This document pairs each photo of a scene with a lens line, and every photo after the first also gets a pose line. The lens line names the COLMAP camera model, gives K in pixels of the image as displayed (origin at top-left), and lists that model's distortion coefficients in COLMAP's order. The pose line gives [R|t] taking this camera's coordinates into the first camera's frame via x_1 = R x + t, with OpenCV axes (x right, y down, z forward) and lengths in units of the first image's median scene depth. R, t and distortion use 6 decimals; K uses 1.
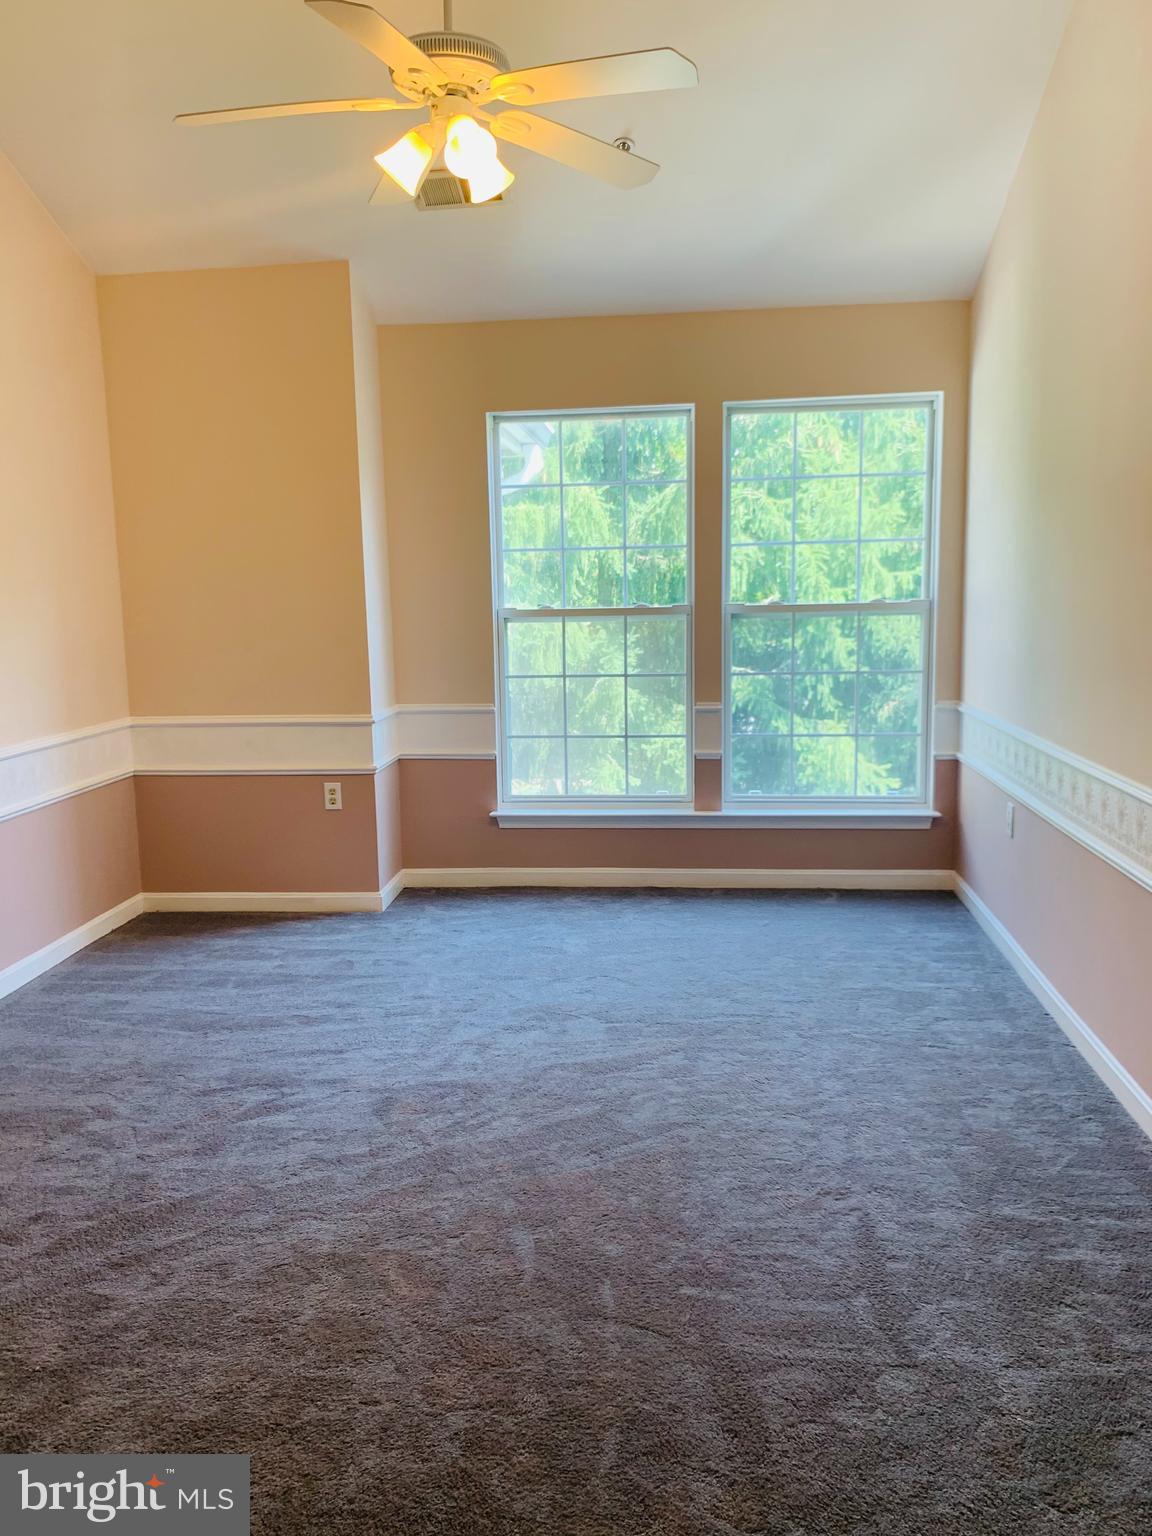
lens RADIAL K [[1172.7, 0, 566.1], [0, 1172.7, 766.2], [0, 0, 1]] dist [0.052840, -0.061362]
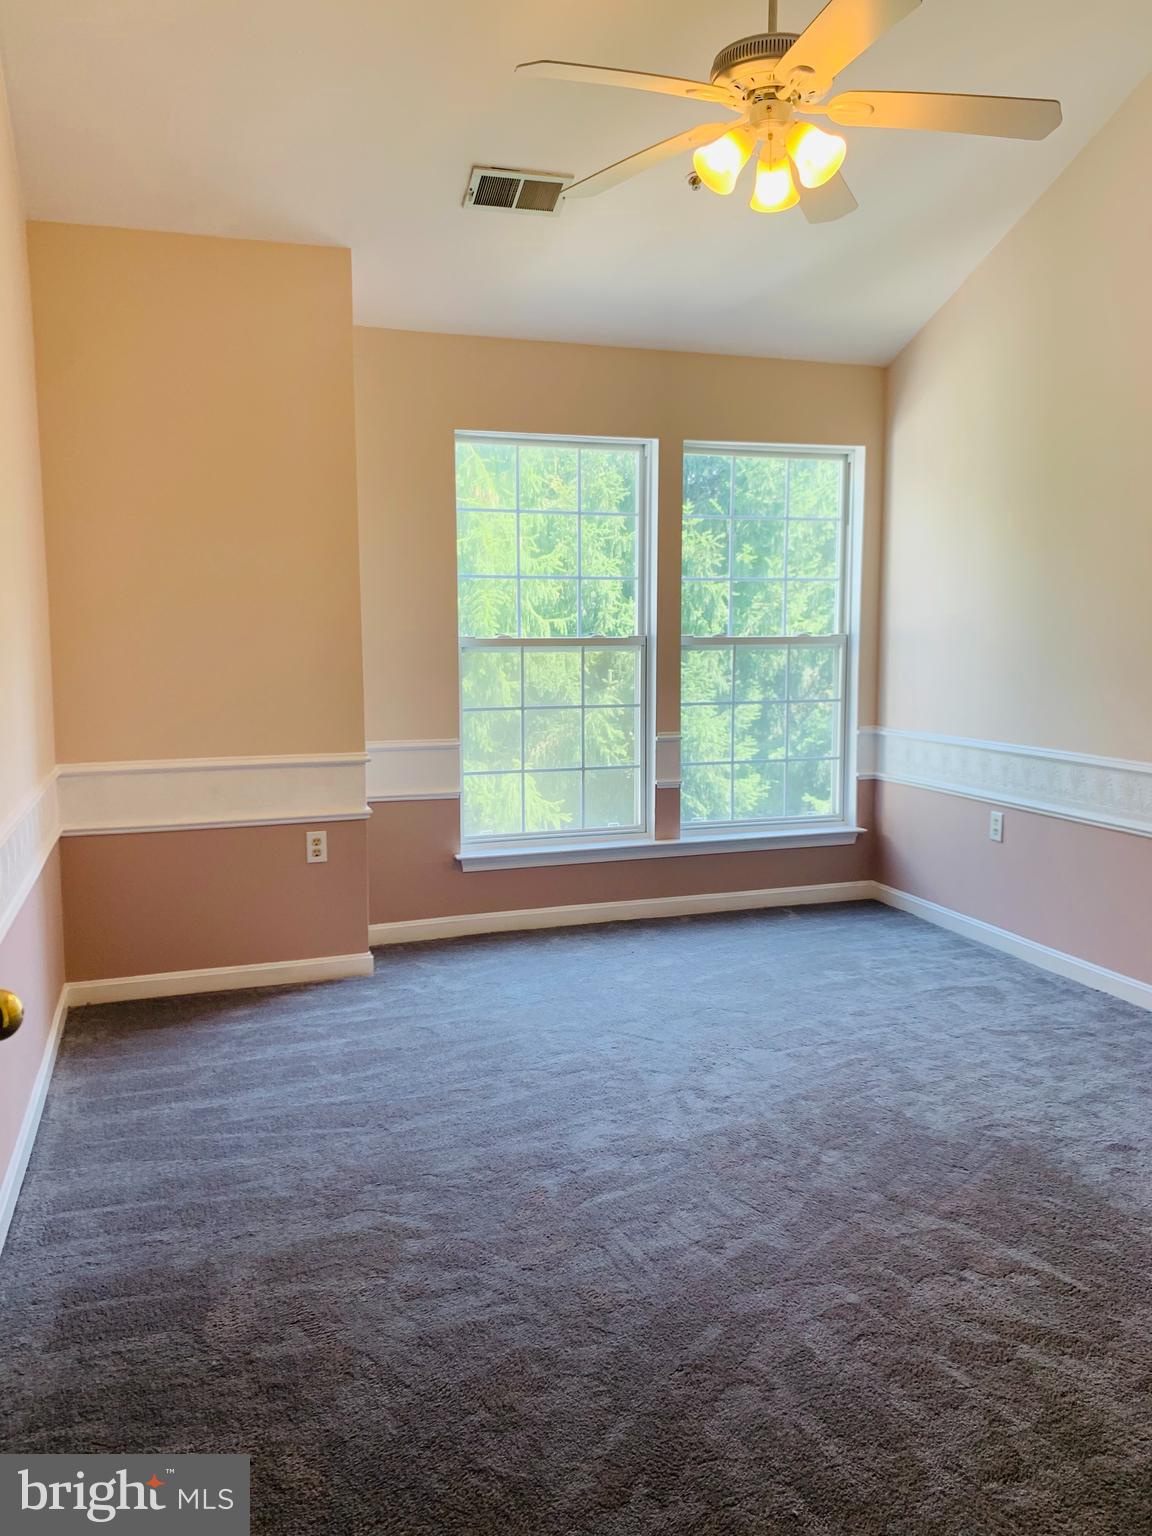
lens RADIAL K [[1172.7, 0, 569.8], [0, 1172.7, 768.3], [0, 0, 1]] dist [0.052840, -0.061362]
pose [[0.904658, -0.032969, 0.424861, -0.412027], [0.049975, 0.998331, -0.028943, 0.001928], [-0.423198, 0.047416, 0.904796, 0.130115]]
